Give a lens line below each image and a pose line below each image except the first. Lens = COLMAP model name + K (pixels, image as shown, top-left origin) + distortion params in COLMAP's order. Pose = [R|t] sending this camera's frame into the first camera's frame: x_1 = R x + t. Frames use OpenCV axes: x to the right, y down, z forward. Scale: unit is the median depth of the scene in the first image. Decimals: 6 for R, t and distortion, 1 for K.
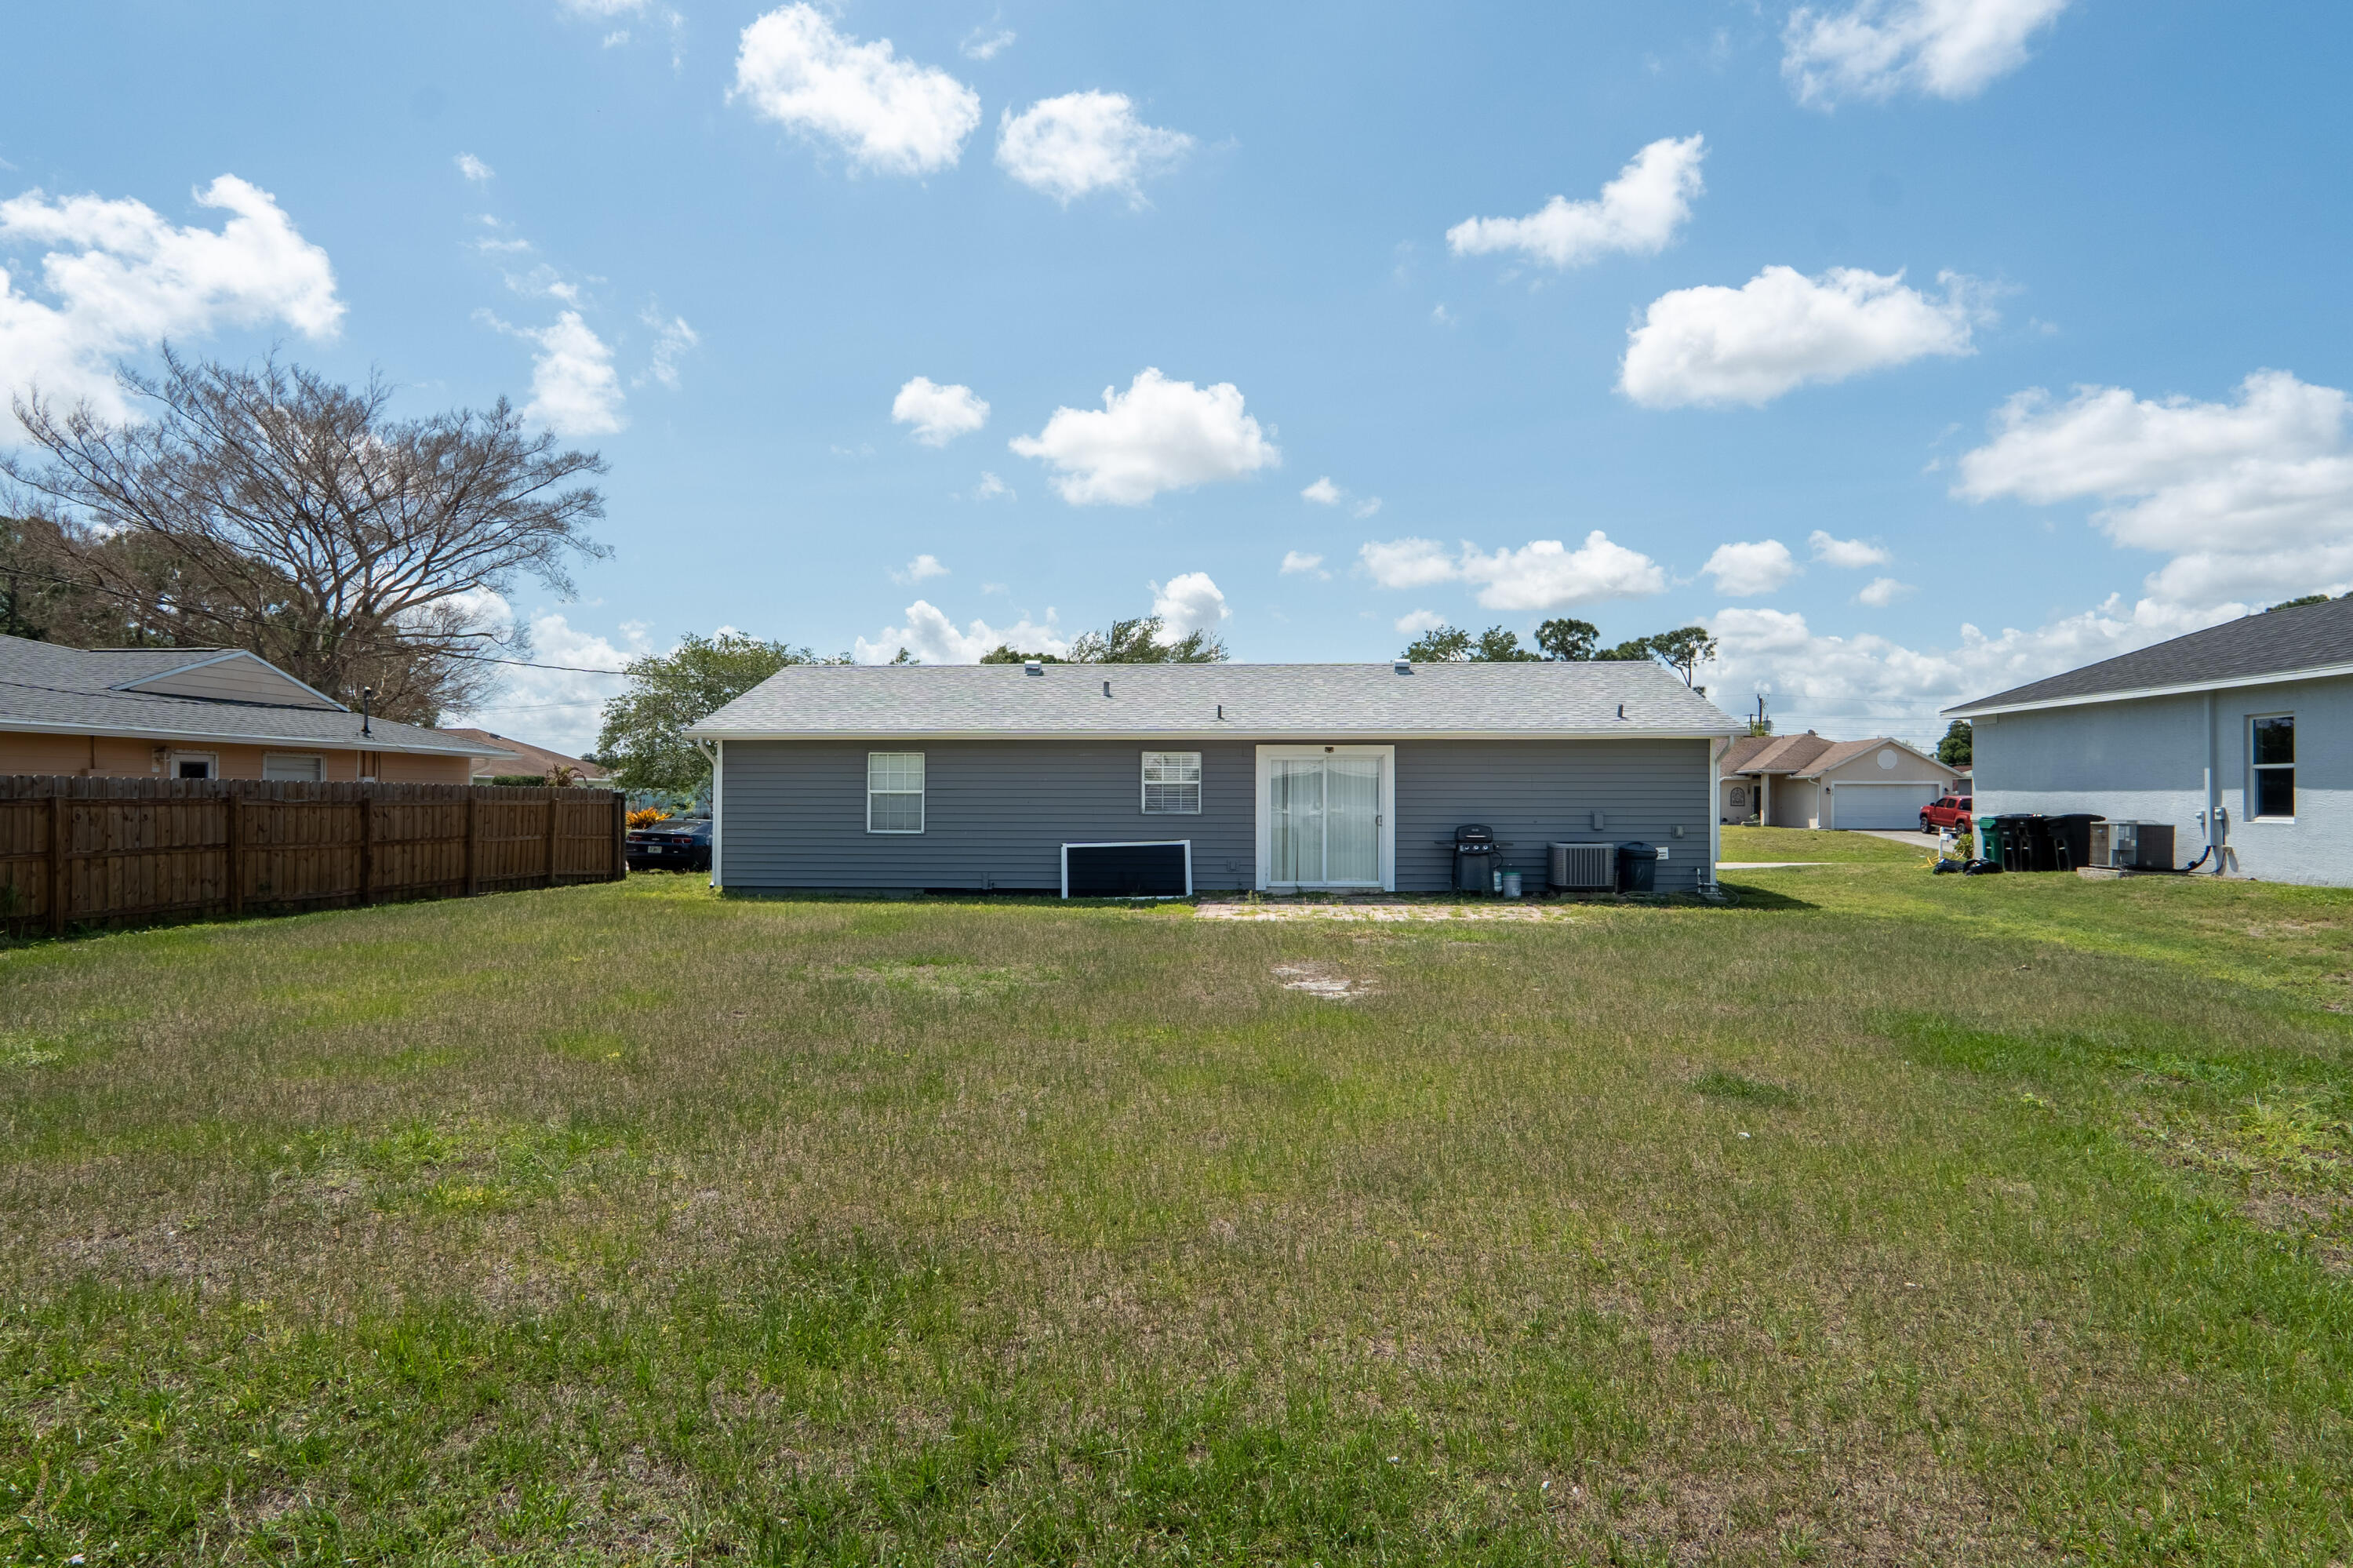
lens RADIAL K [[1244.5, 0, 1176.5], [0, 1244.5, 784.0], [0, 0, 1]] dist [-0.013445, 0.007837]
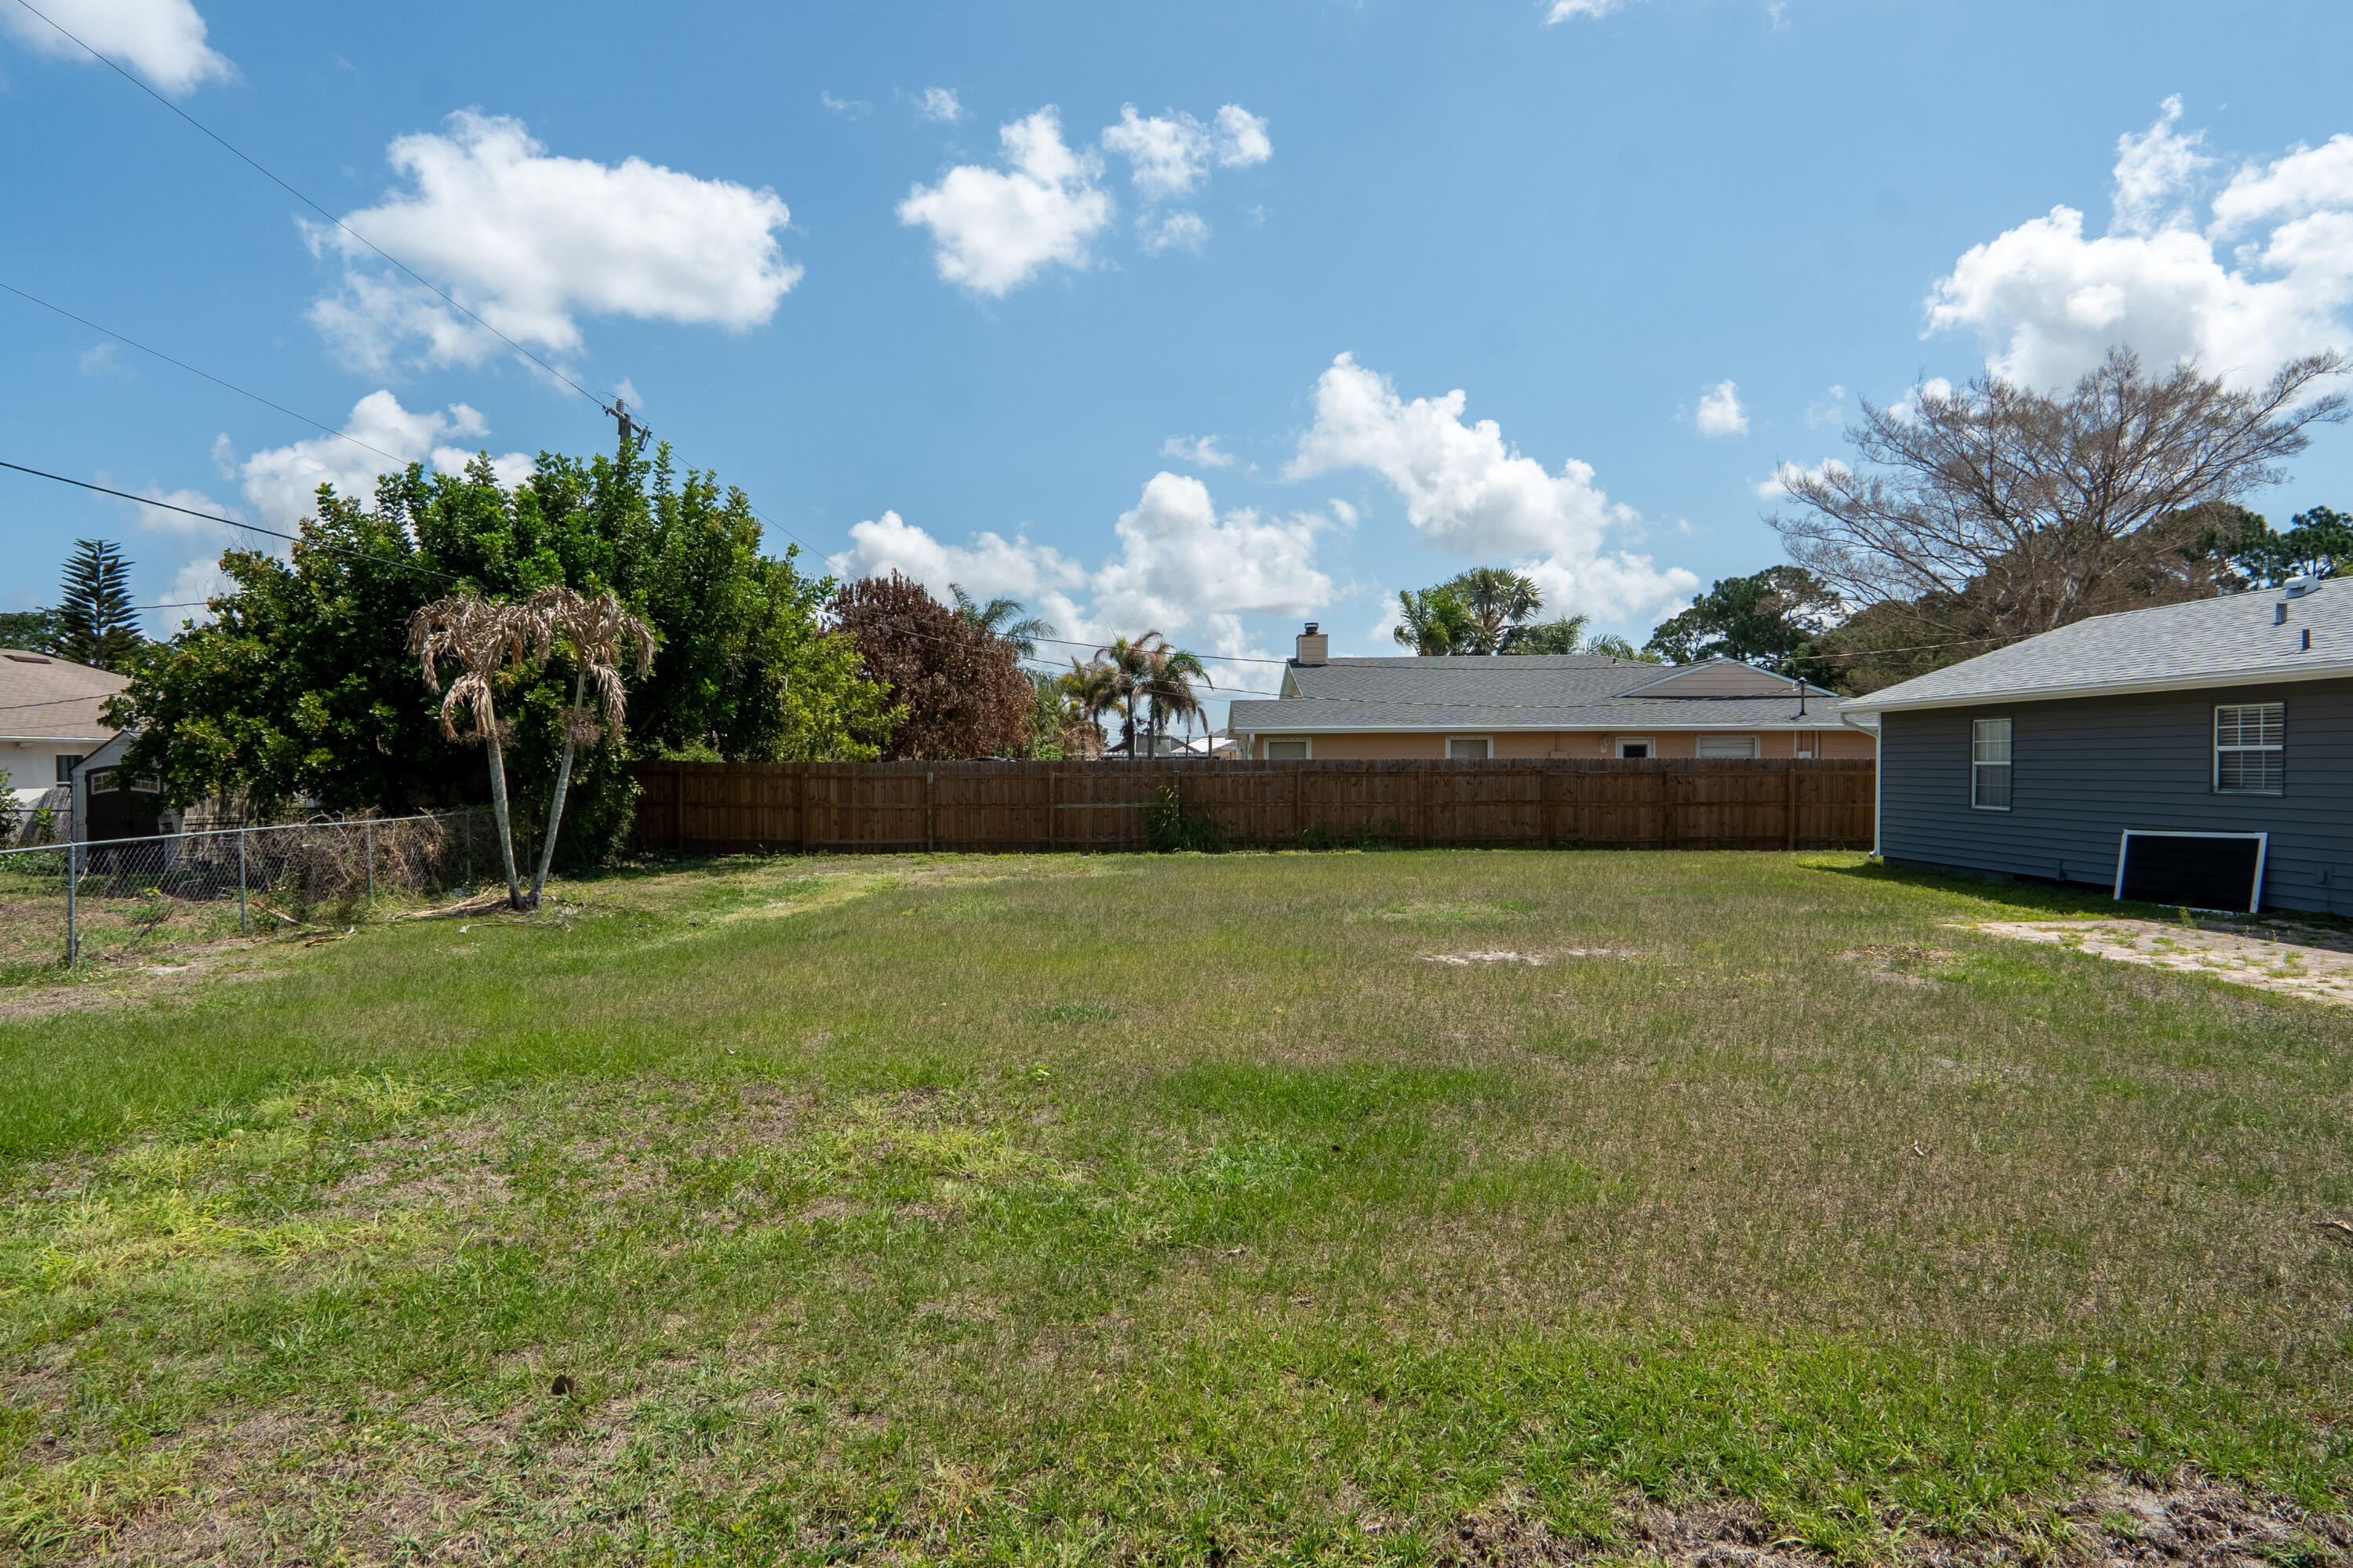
lens RADIAL K [[1244.5, 0, 1176.5], [0, 1244.5, 784.0], [0, 0, 1]] dist [-0.013445, 0.007837]
pose [[0.079433, 0.011552, -0.996773, 0.638739], [0.016597, 0.999779, 0.012910, -0.000356], [0.996702, -0.017569, 0.079224, 0.349297]]
